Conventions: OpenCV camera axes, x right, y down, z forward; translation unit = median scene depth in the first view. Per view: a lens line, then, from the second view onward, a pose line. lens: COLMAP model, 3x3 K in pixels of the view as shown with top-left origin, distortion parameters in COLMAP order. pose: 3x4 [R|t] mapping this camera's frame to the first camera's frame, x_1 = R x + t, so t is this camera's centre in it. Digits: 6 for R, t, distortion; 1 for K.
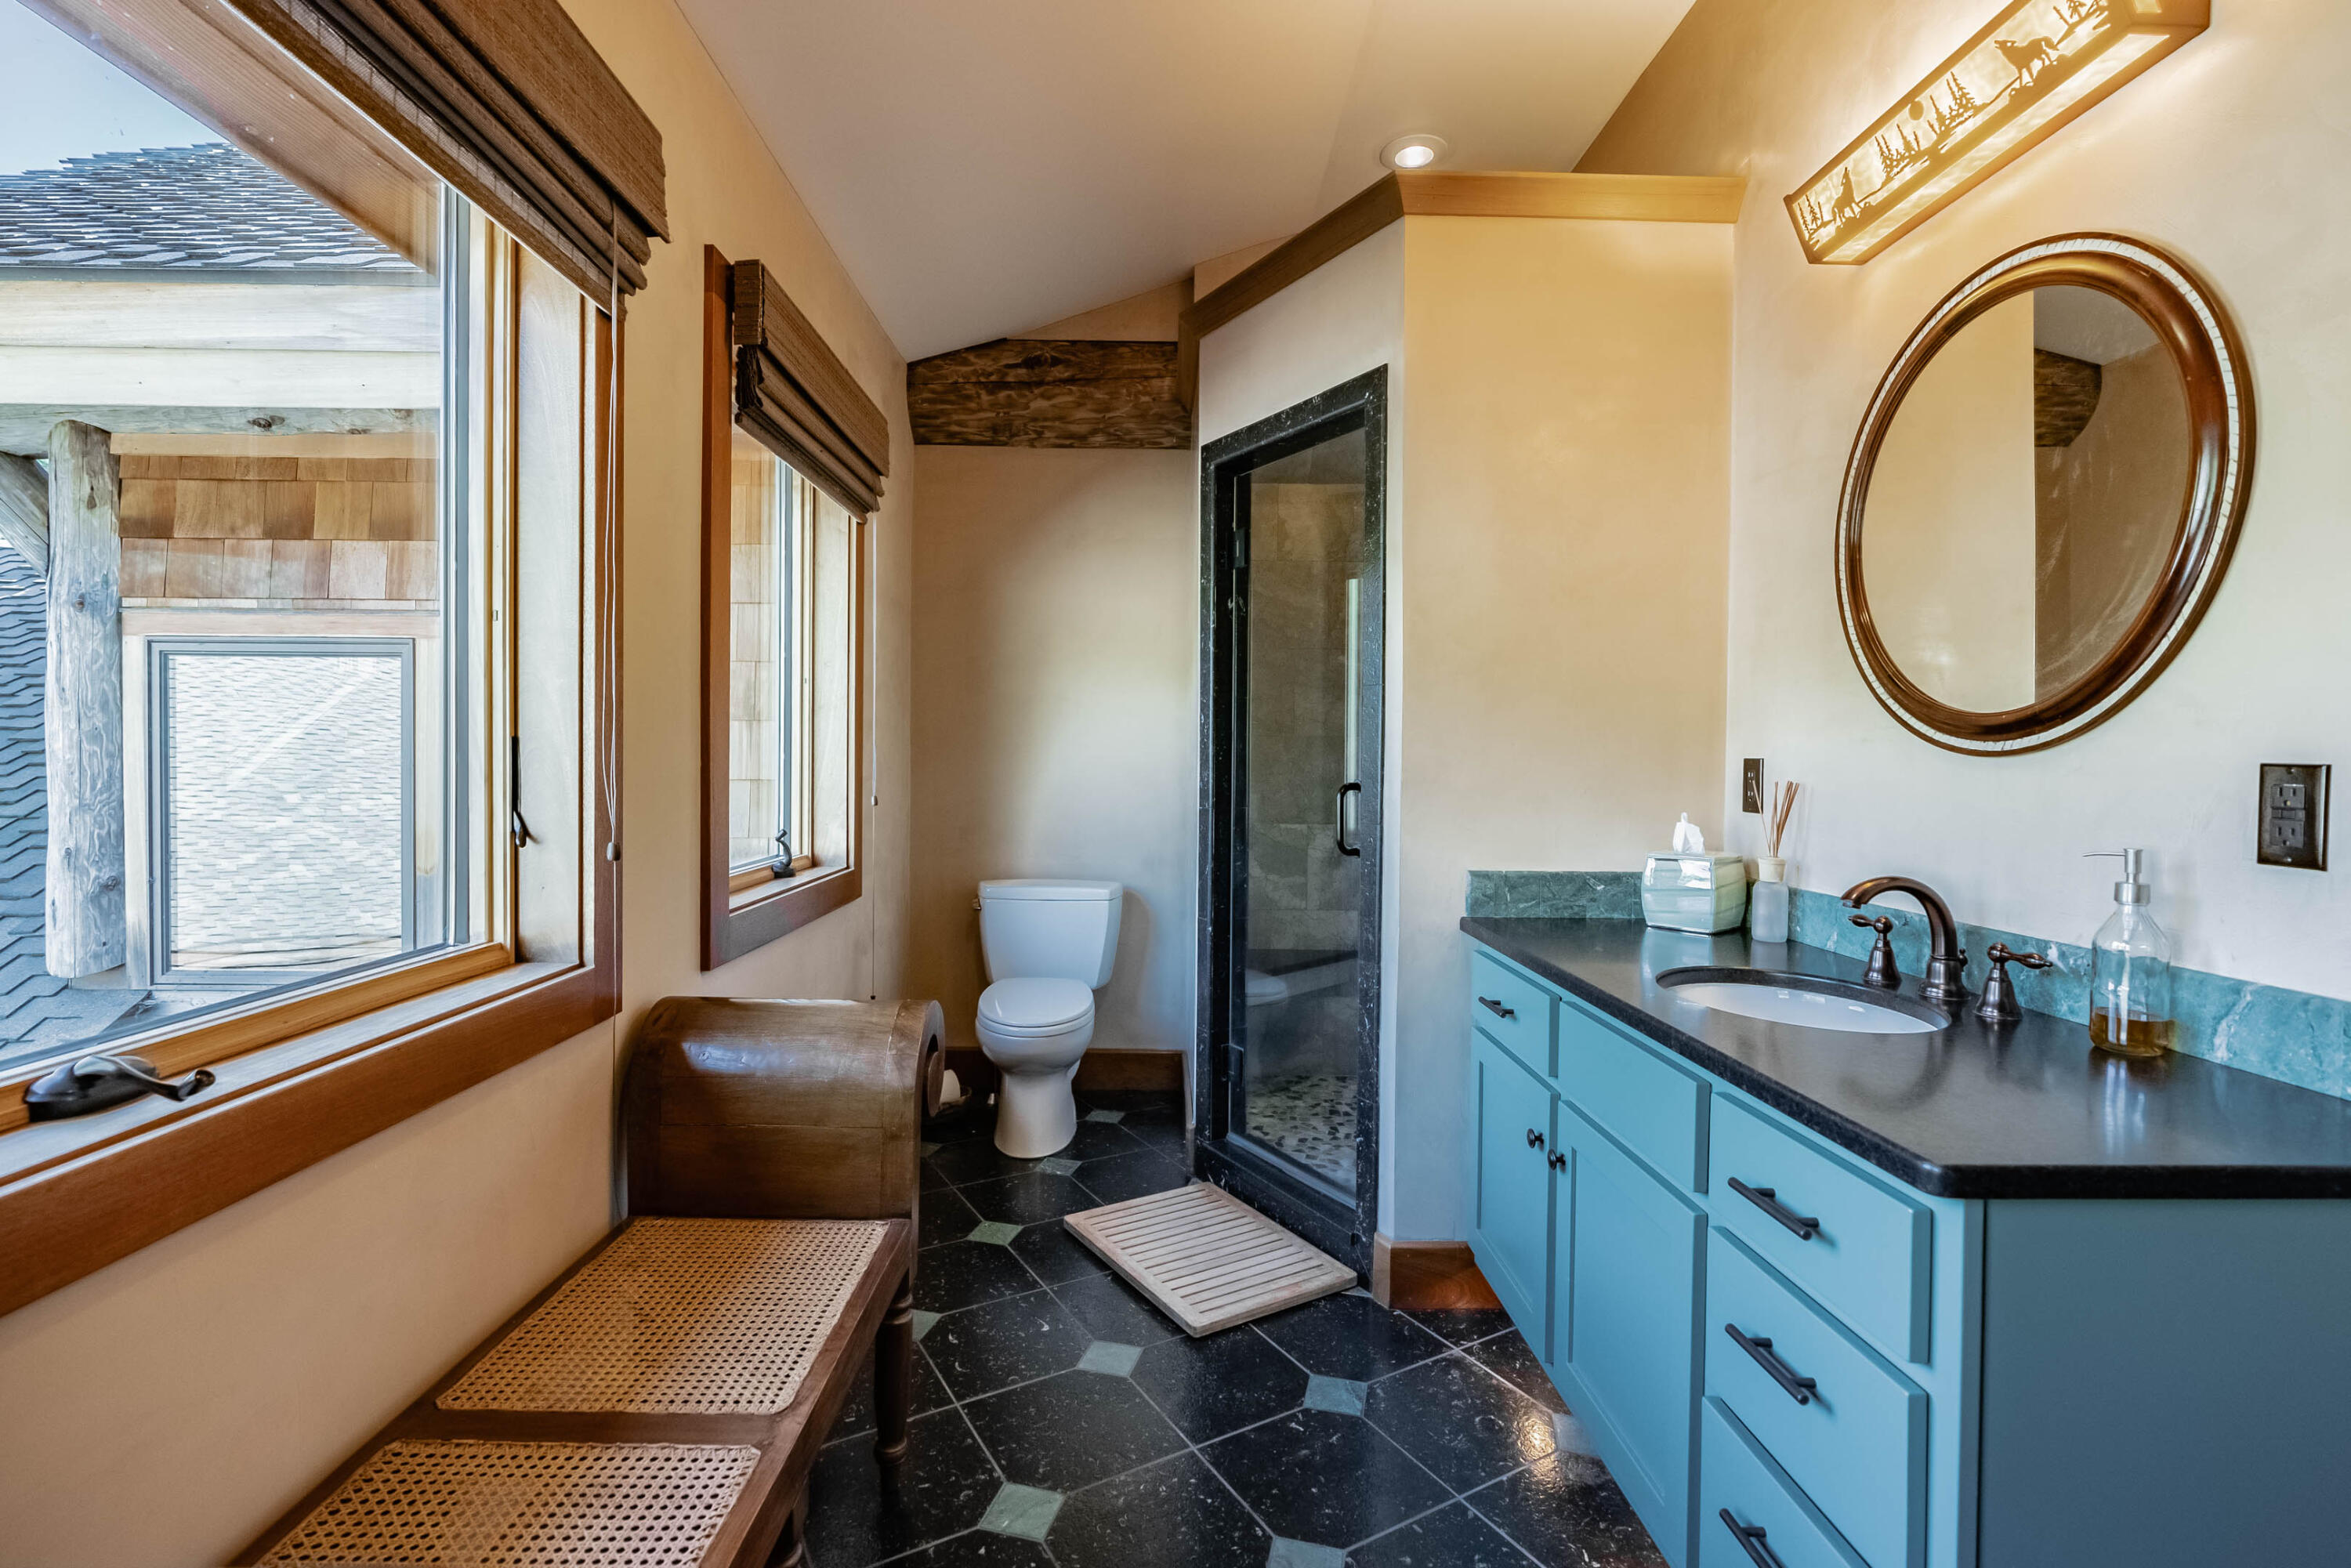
lens RADIAL K [[1058.5, 0, 1173.6], [0, 1058.5, 772.8], [0, 0, 1]] dist [-0.009809, 0.004308]
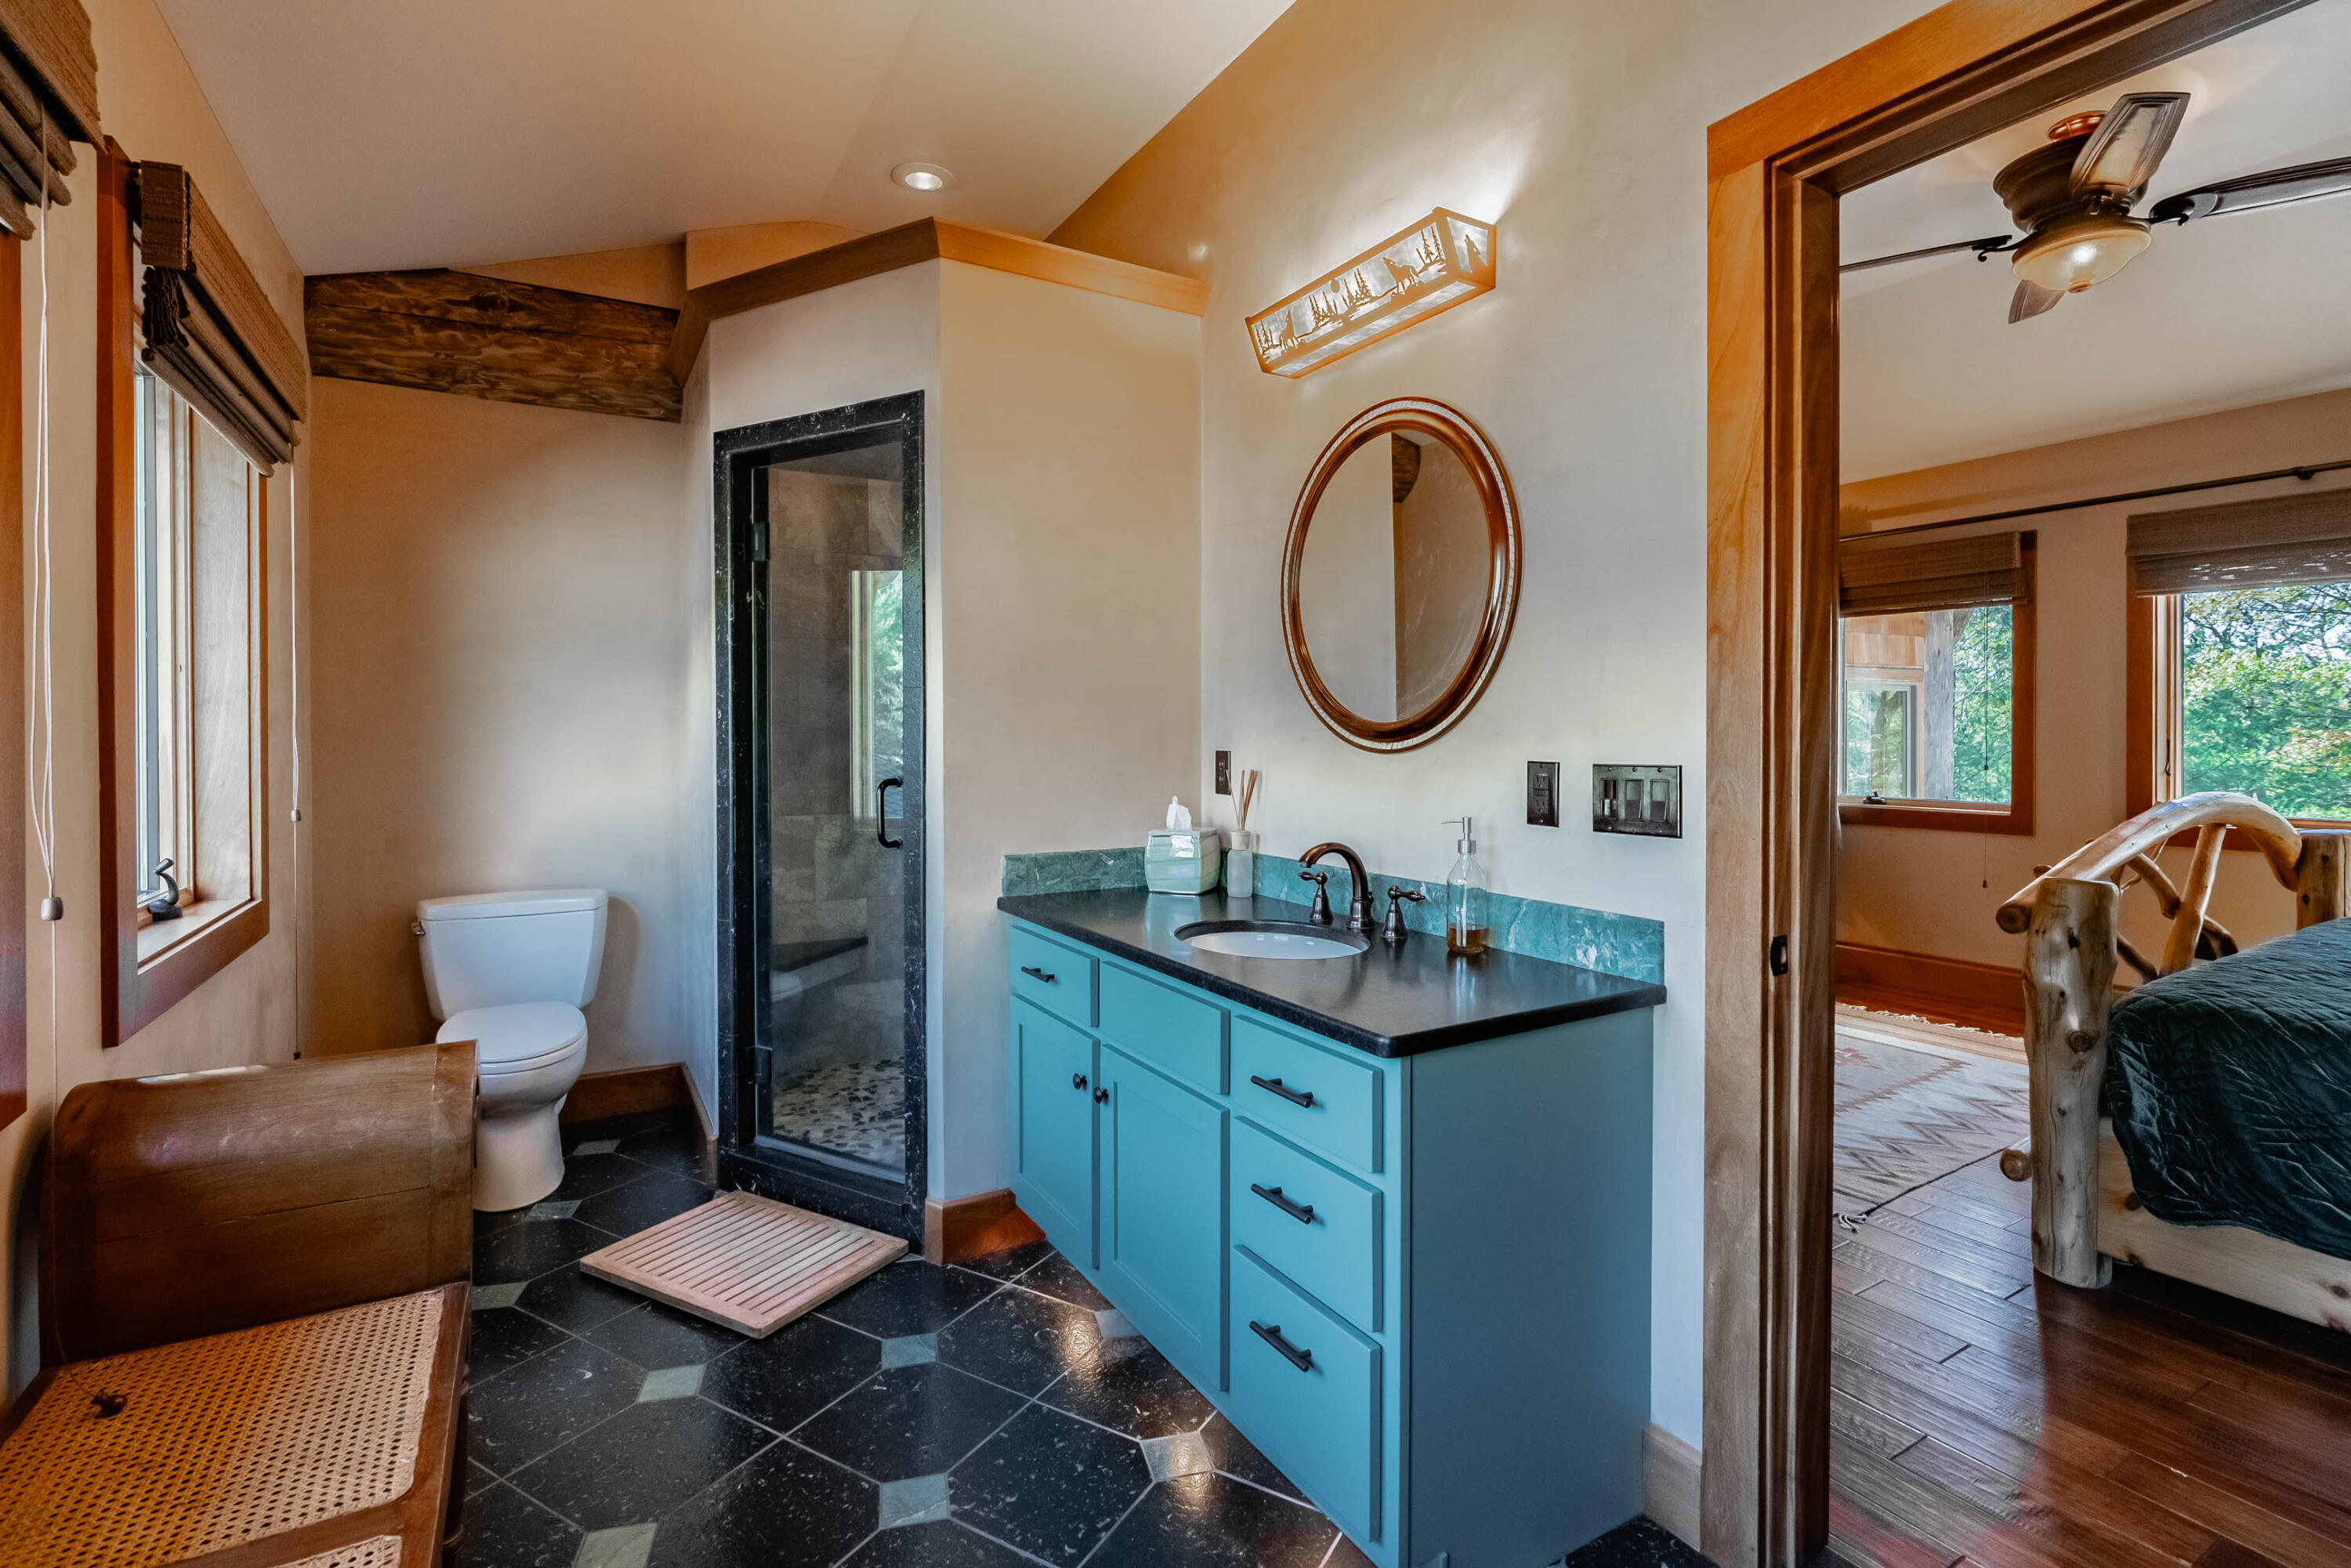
lens RADIAL K [[1081.7, 0, 1179.9], [0, 1081.7, 744.3], [0, 0, 1]] dist [-0.008391, 0.001159]
pose [[0.870992, -0.016510, 0.491019, -0.130900], [0.017248, 0.999847, 0.003024, -0.027652], [-0.490994, 0.005835, 0.871143, -0.095382]]
